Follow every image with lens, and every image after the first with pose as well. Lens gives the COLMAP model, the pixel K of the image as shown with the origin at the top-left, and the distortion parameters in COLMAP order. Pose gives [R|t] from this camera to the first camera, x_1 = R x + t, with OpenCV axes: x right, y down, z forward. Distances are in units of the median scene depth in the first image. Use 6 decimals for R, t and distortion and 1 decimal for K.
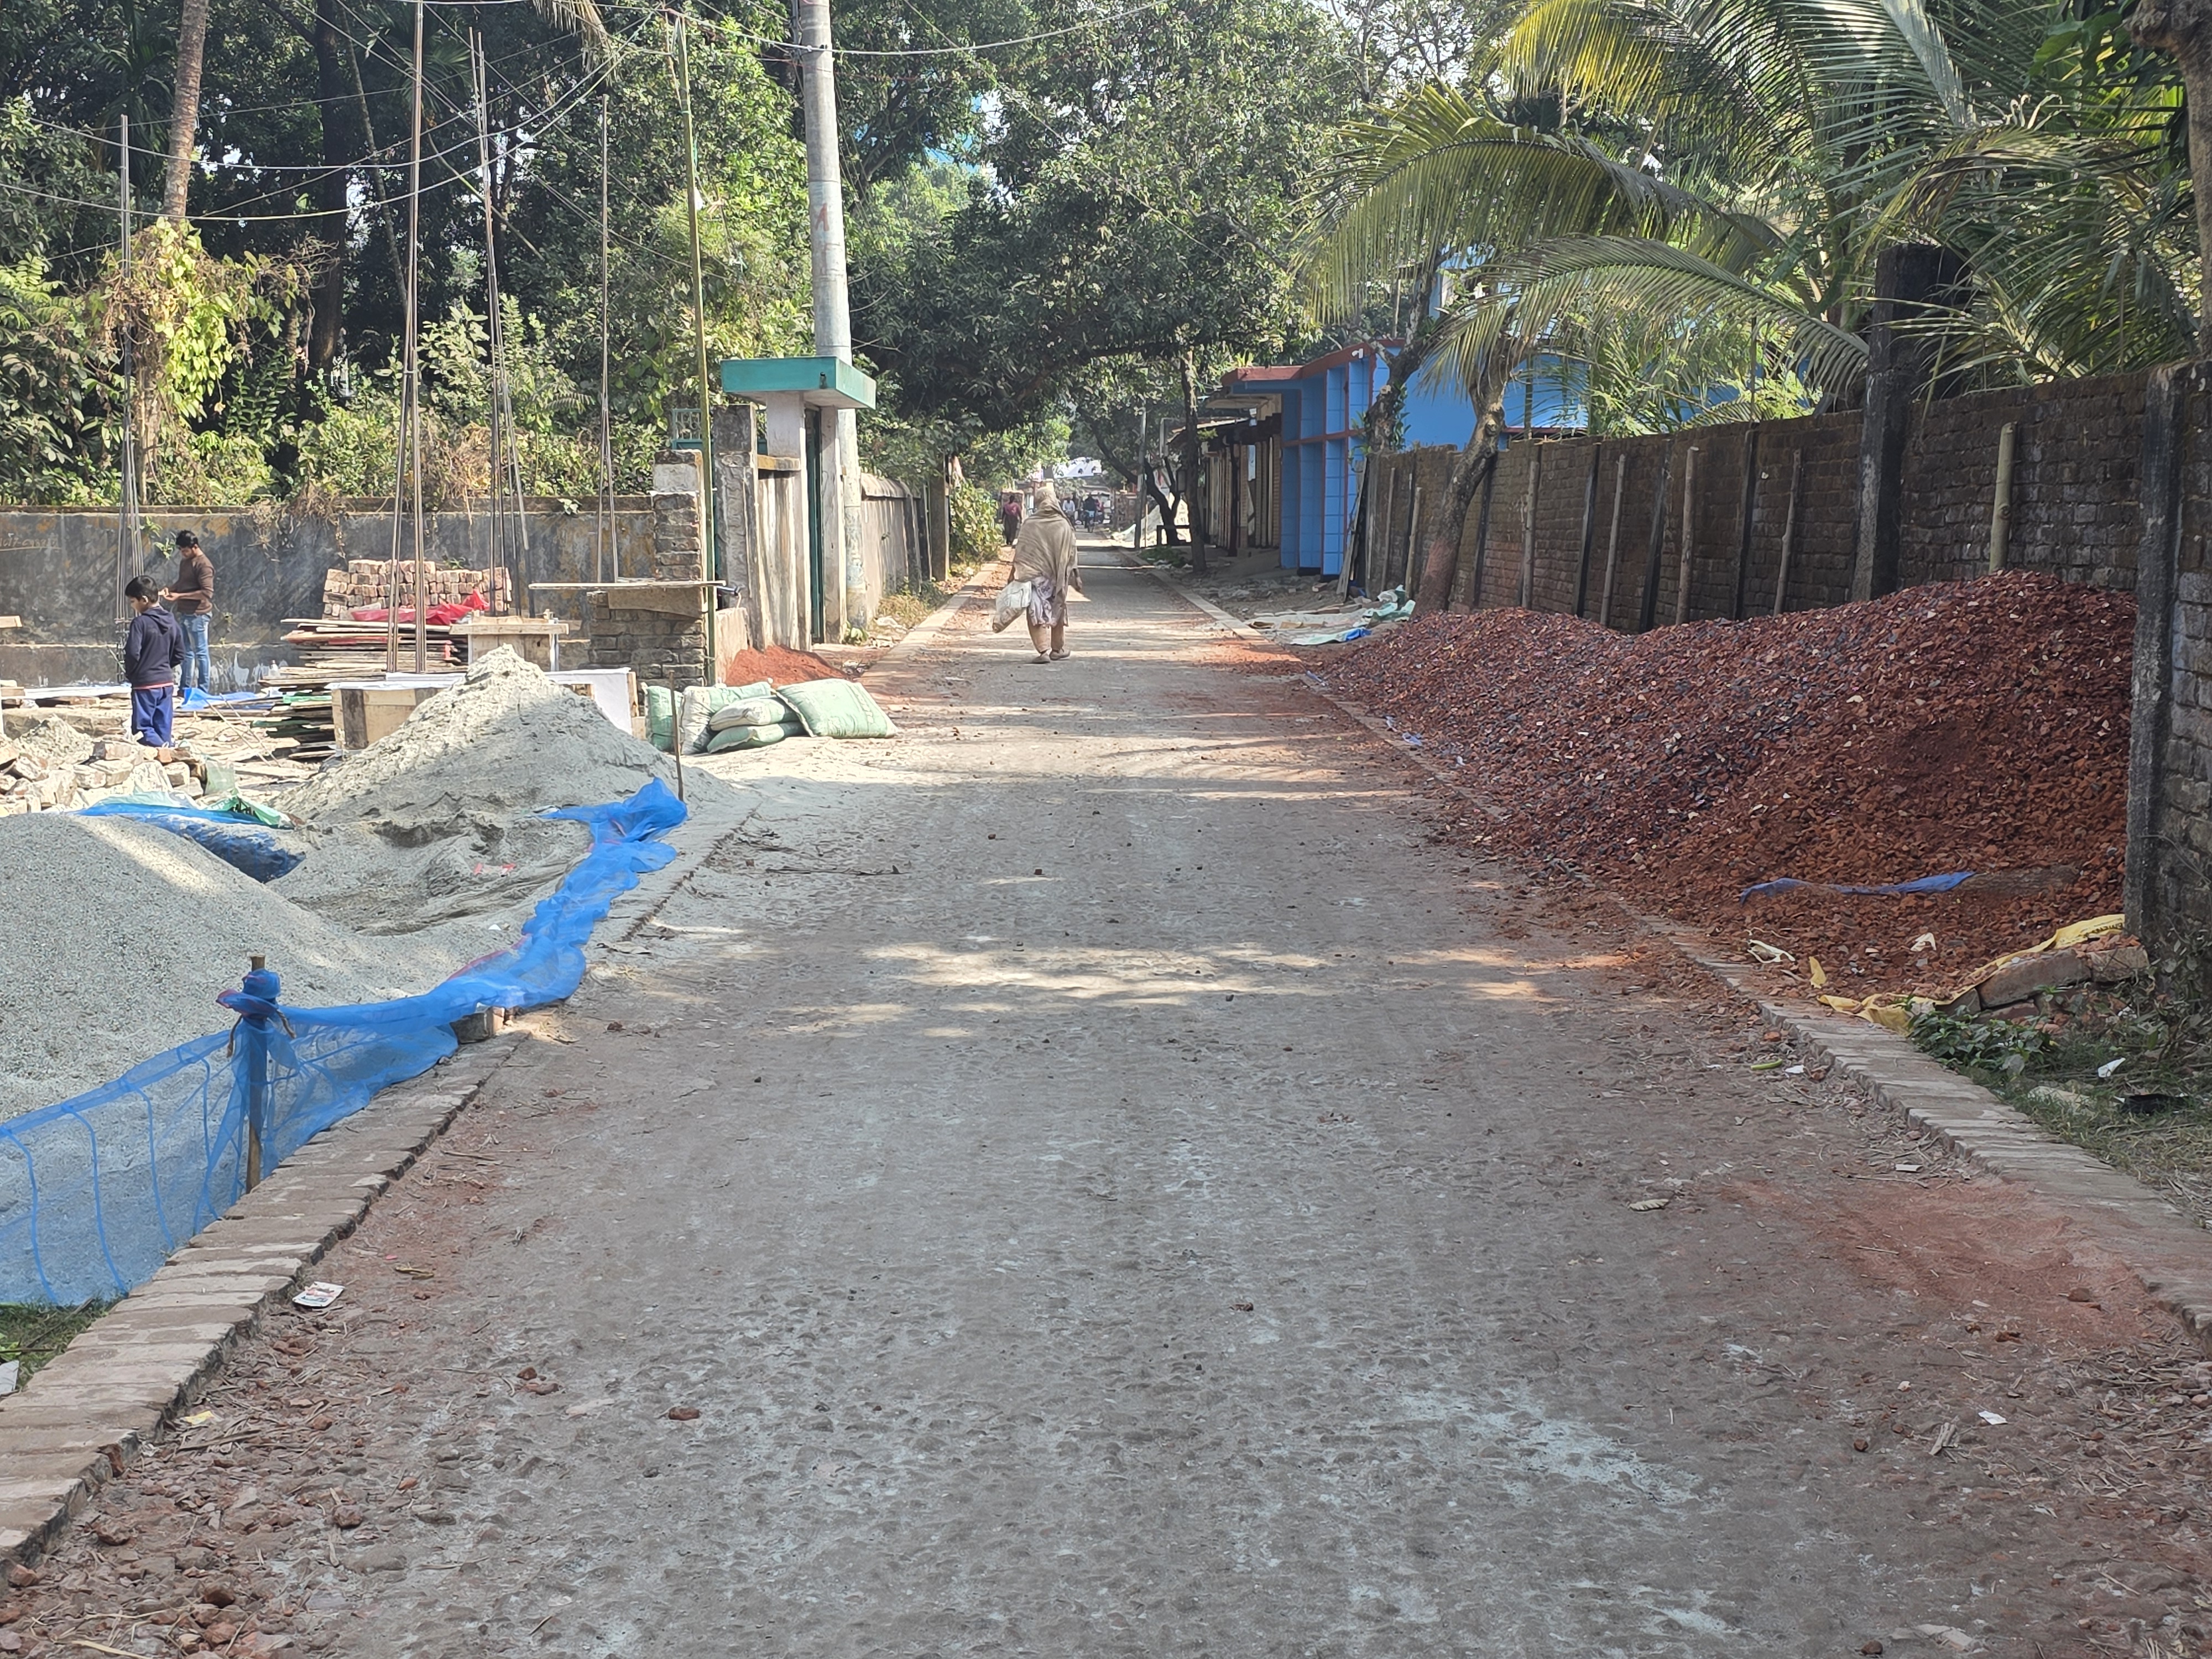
lens RADIAL K [[2641.4, 0, 1102.1], [0, 2641.4, 829.5], [0, 0, 1]] dist [0.004575, 0.000000]
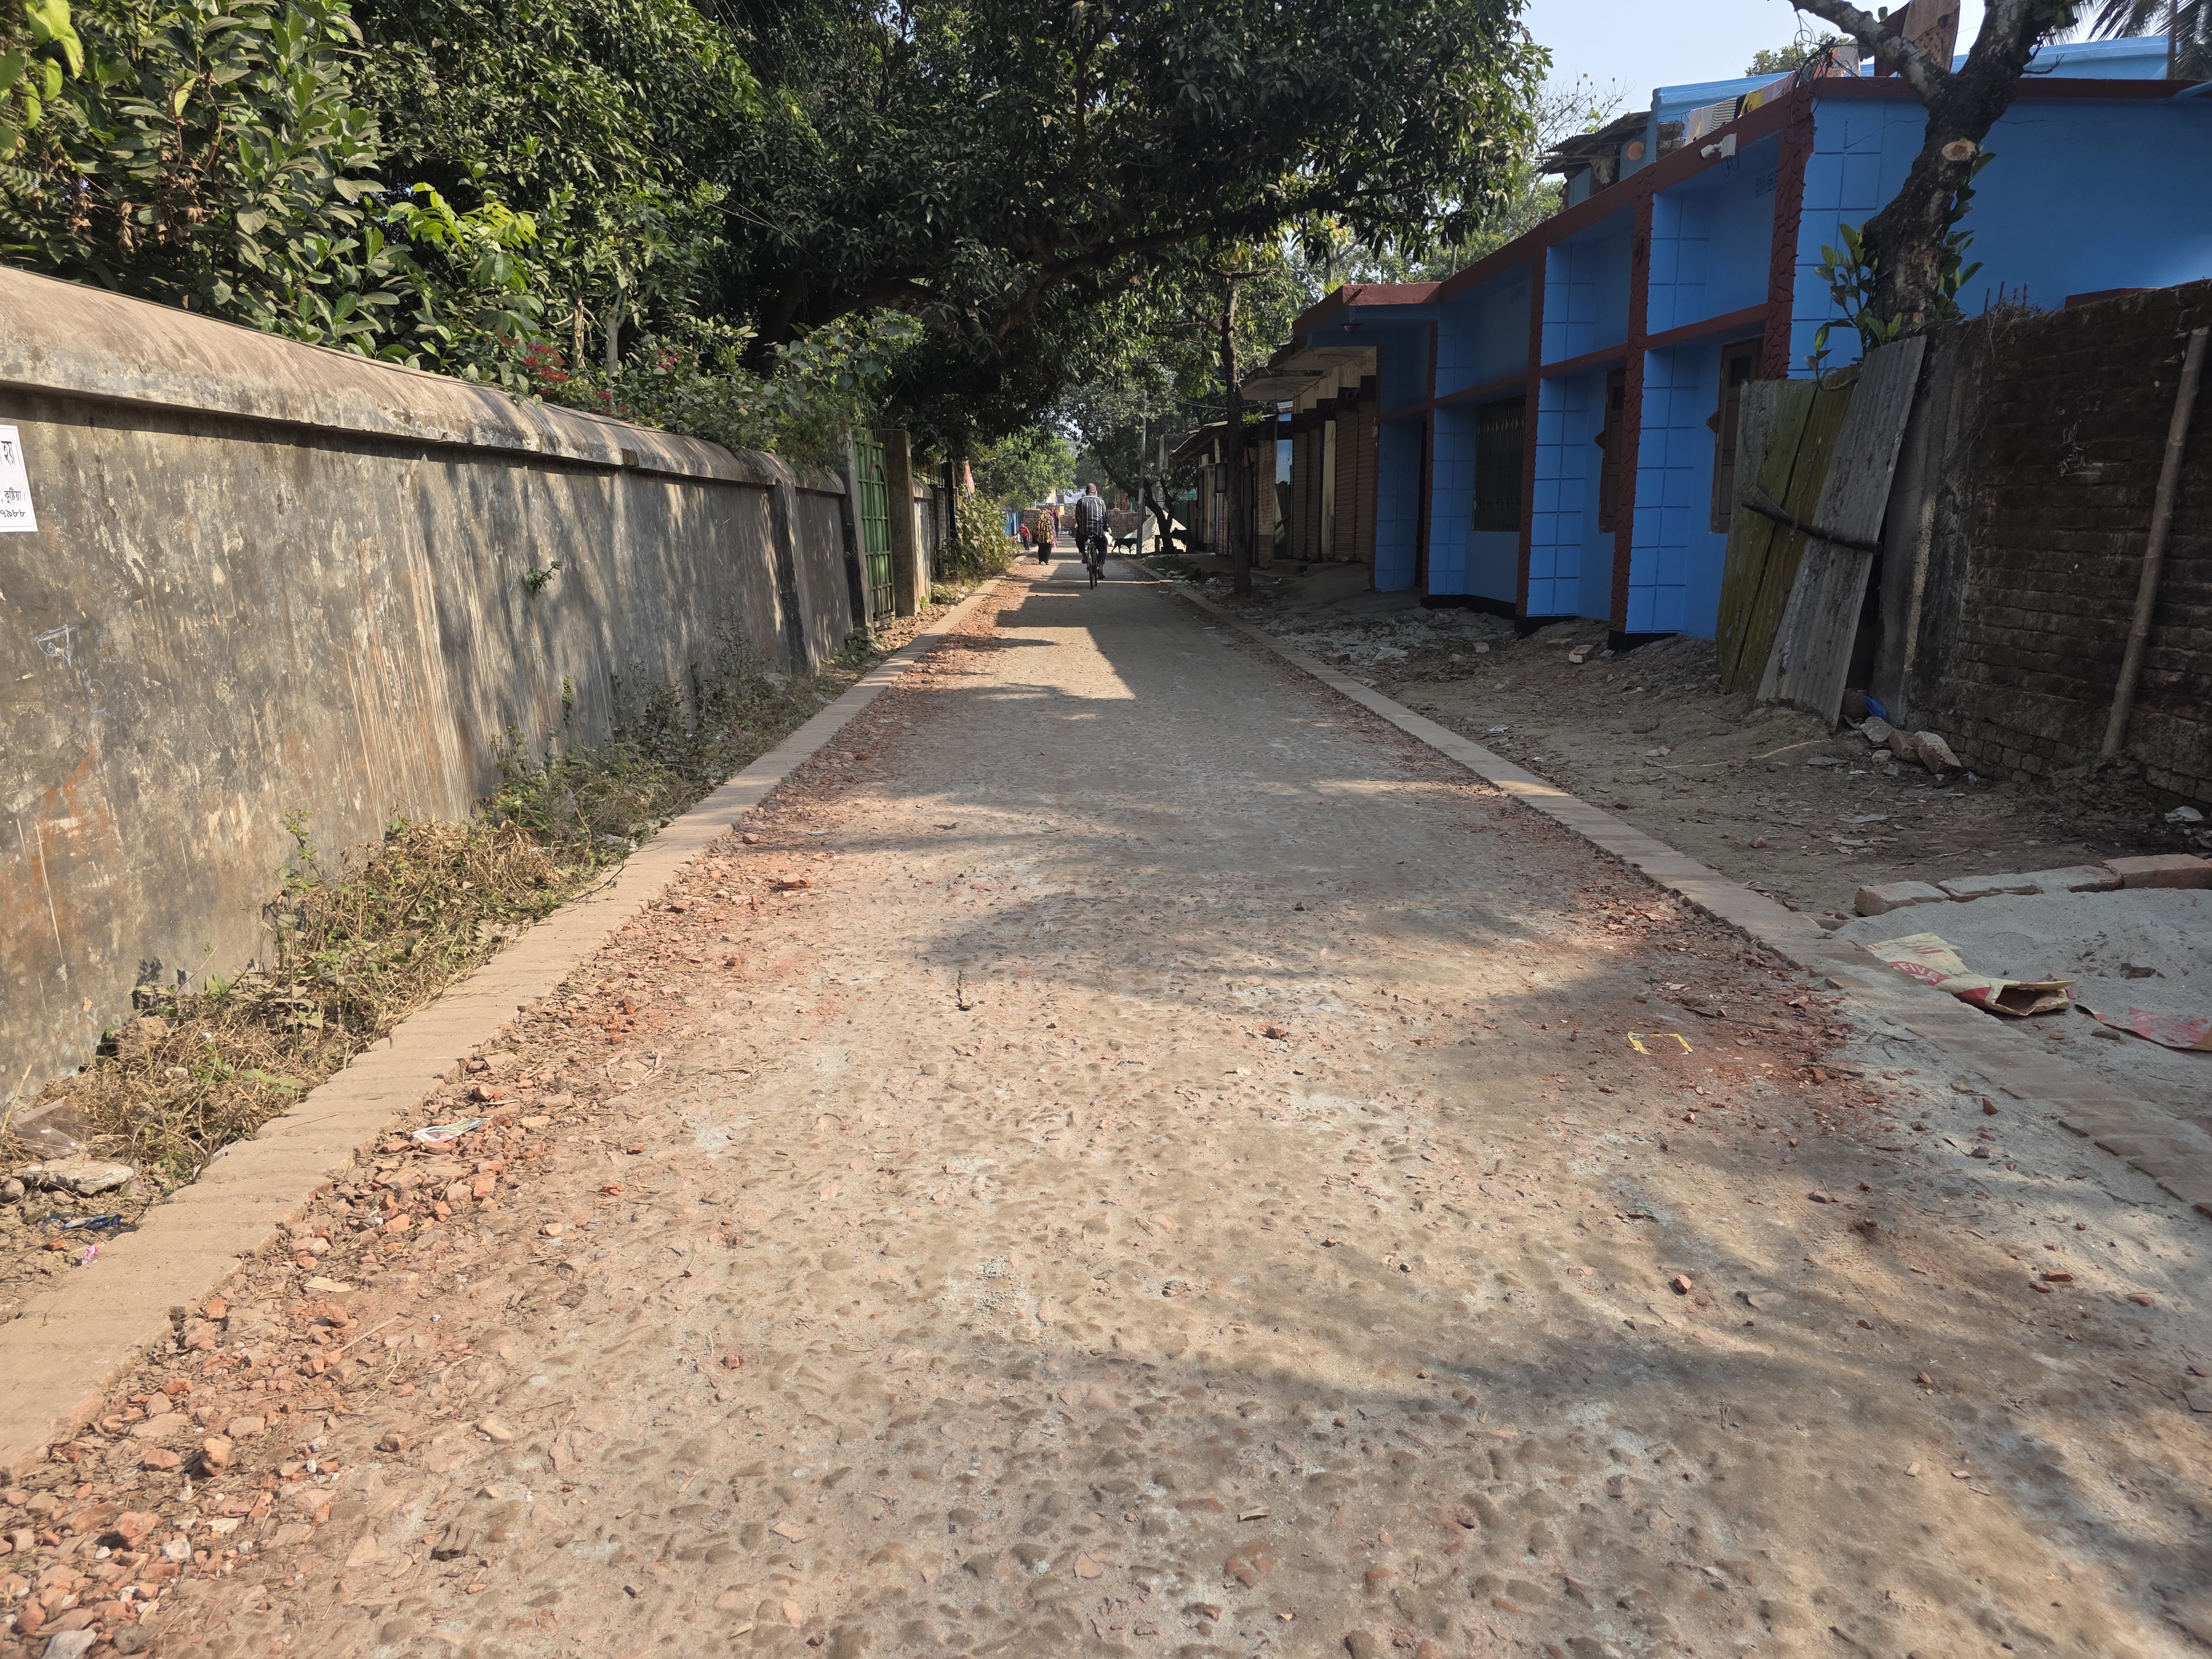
lens RADIAL K [[1479.0, 0, 1117.7], [0, 1479.0, 827.1], [0, 0, 1]] dist [-0.003284, -0.000119]
pose [[0.999801, -0.014101, 0.014115, -0.006322], [0.012920, 0.996669, 0.080528, -0.043323], [-0.015203, -0.080329, 0.996652, 0.374971]]
